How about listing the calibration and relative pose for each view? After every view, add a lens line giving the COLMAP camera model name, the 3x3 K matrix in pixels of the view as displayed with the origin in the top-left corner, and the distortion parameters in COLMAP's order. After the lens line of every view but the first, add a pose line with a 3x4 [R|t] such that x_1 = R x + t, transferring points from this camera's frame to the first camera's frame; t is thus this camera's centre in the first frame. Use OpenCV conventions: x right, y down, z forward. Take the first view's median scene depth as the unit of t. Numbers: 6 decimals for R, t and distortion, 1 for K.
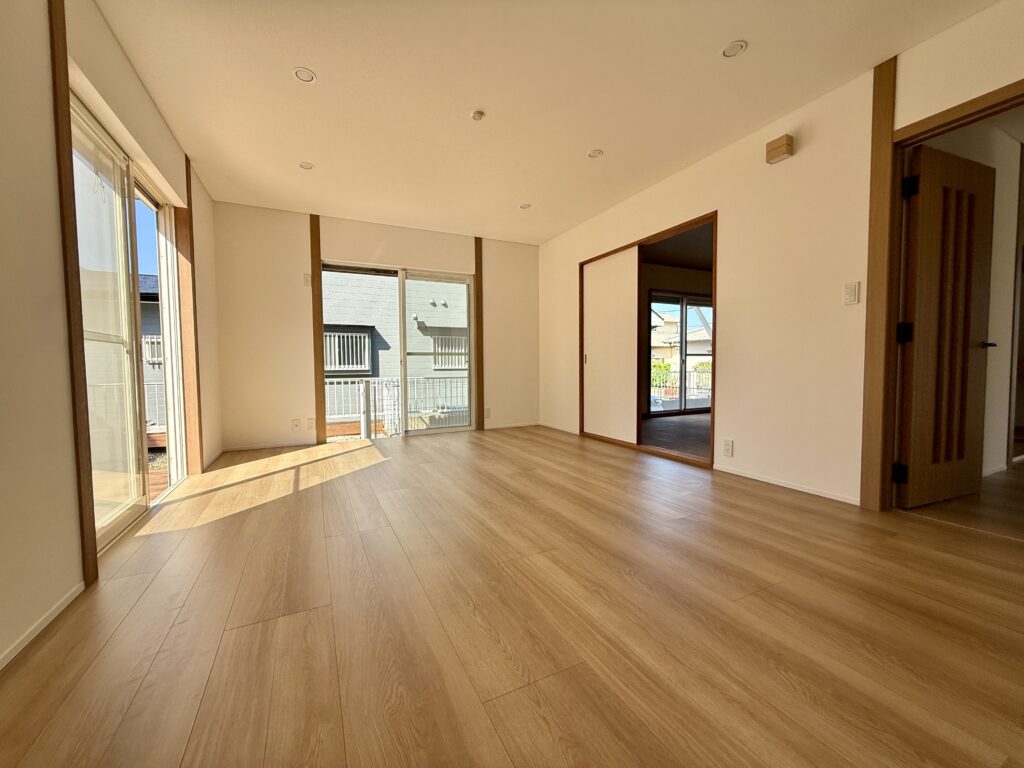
lens RADIAL K [[408.1, 0, 509.9], [0, 408.1, 383.7], [0, 0, 1]] dist [0.001918, 0.000255]
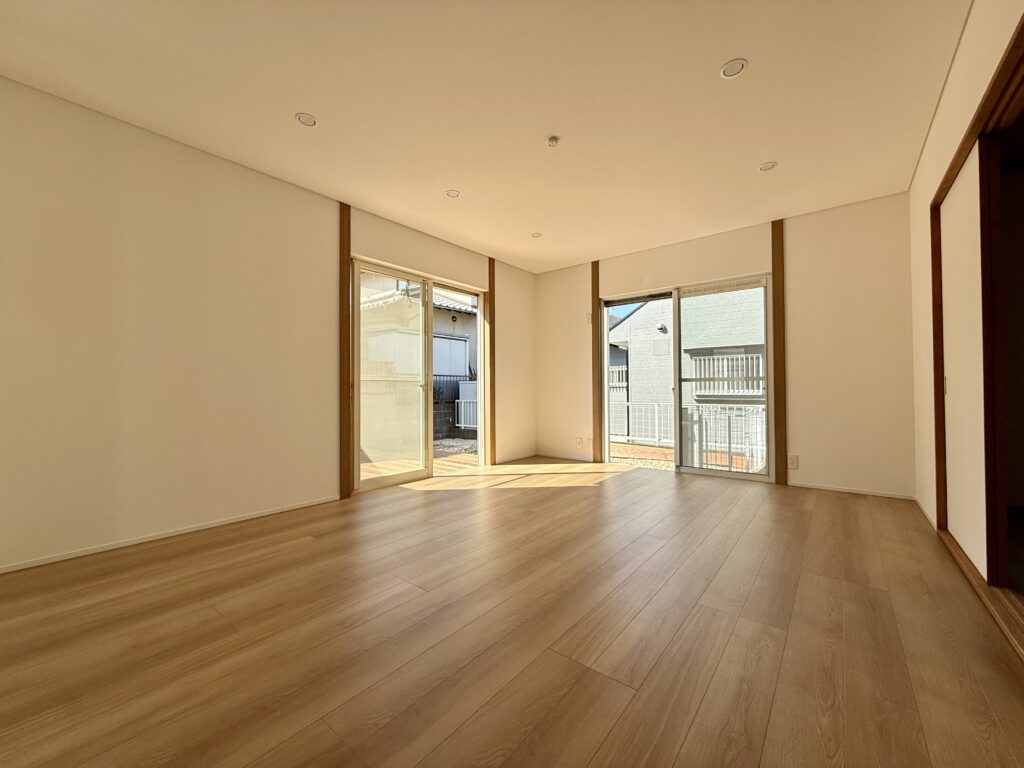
lens RADIAL K [[408.1, 0, 509.9], [0, 408.1, 383.7], [0, 0, 1]] dist [0.001918, 0.000255]
pose [[0.425335, -0.006836, -0.905010, 0.423462], [-0.039606, 0.998873, -0.026159, -0.028048], [0.904169, 0.046970, 0.424584, 0.291625]]
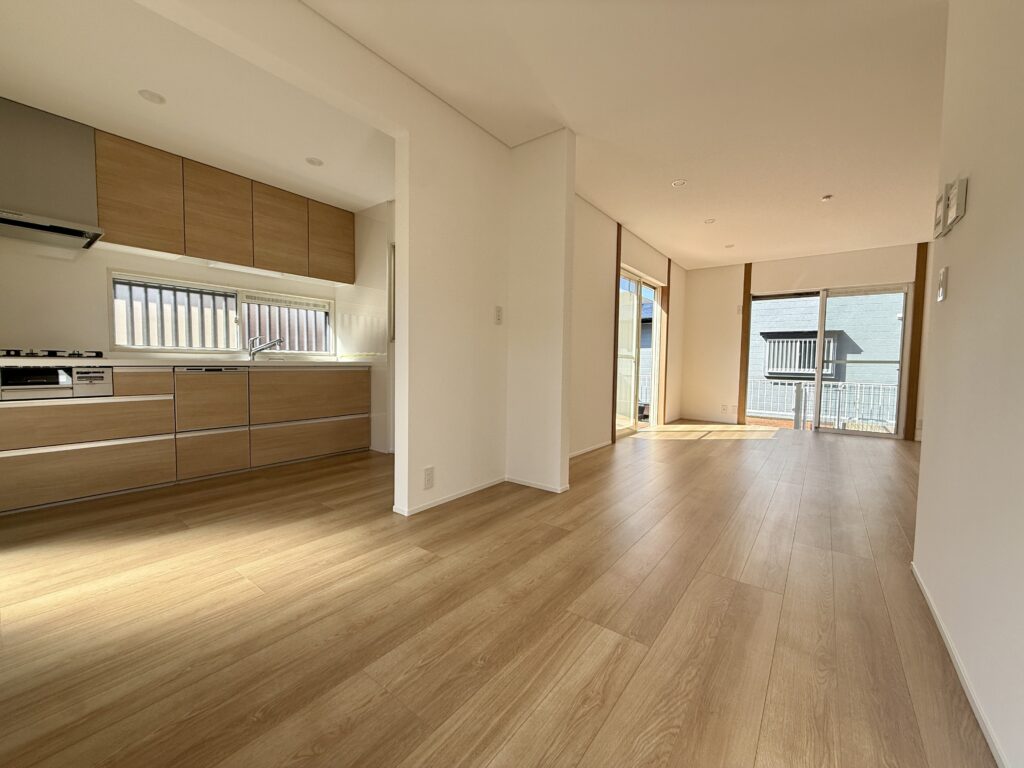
lens RADIAL K [[408.1, 0, 509.9], [0, 408.1, 383.7], [0, 0, 1]] dist [0.001918, 0.000255]
pose [[0.439282, 0.065880, -0.895931, 0.426263], [-0.062965, 0.997113, 0.042447, -0.003548], [0.896140, 0.037766, 0.442161, -0.331586]]
